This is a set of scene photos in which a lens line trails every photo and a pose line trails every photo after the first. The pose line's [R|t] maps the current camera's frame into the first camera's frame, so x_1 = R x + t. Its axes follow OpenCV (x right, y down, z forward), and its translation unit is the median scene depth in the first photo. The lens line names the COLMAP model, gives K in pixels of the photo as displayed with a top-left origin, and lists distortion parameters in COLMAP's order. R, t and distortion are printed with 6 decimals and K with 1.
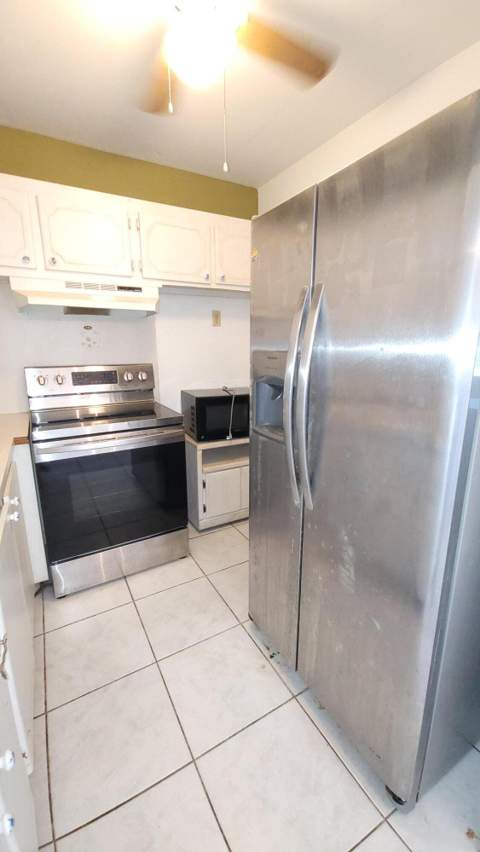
lens RADIAL K [[346.4, 0, 239.7], [0, 346.4, 426.7], [0, 0, 1]] dist [0.003217, 0.000195]
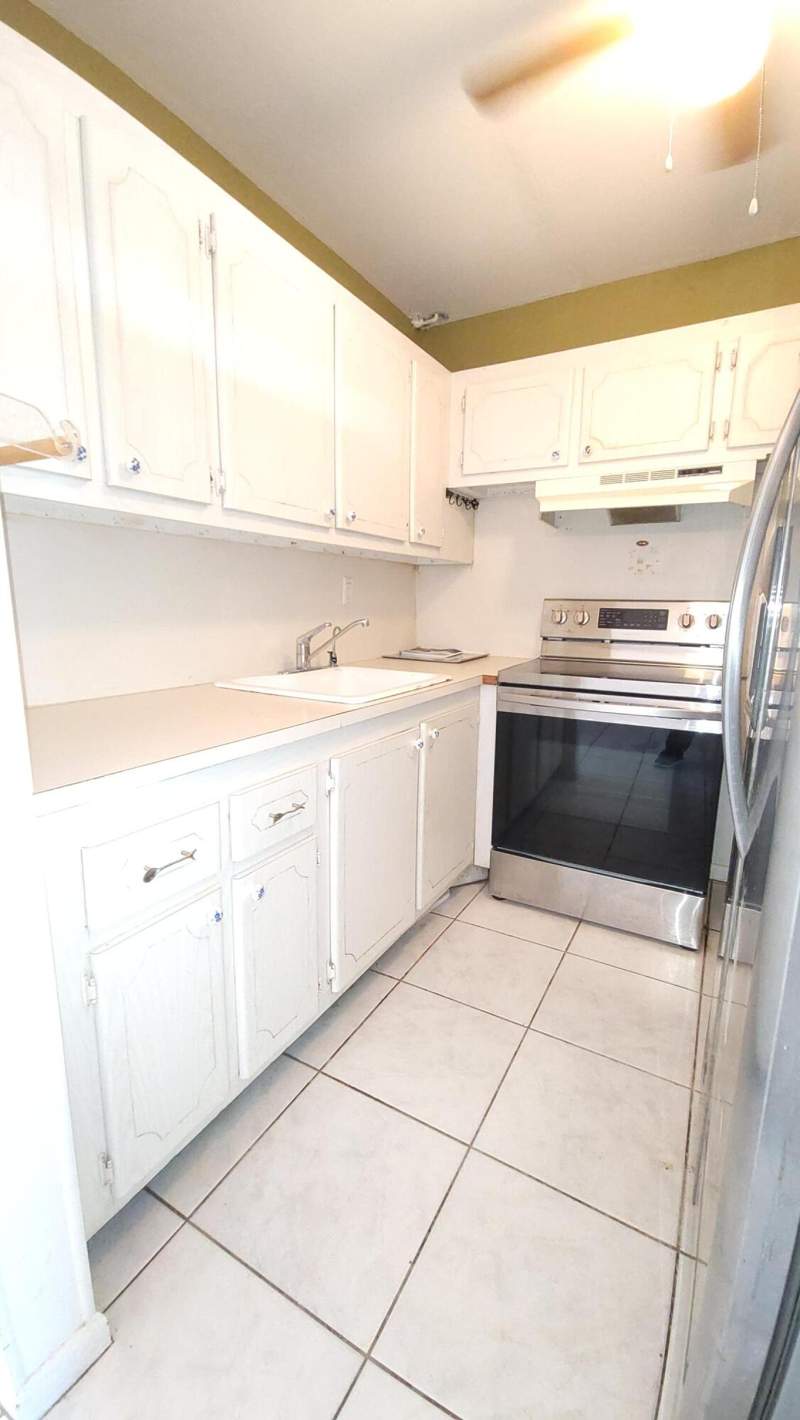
lens RADIAL K [[577.3, 0, 403.8], [0, 577.3, 708.0], [0, 0, 1]] dist [0.003217, 0.000195]
pose [[0.512328, 0.166532, -0.842489, 0.340538], [-0.214524, 0.974735, 0.062217, 0.052862], [0.831564, 0.148858, 0.535109, 0.096507]]
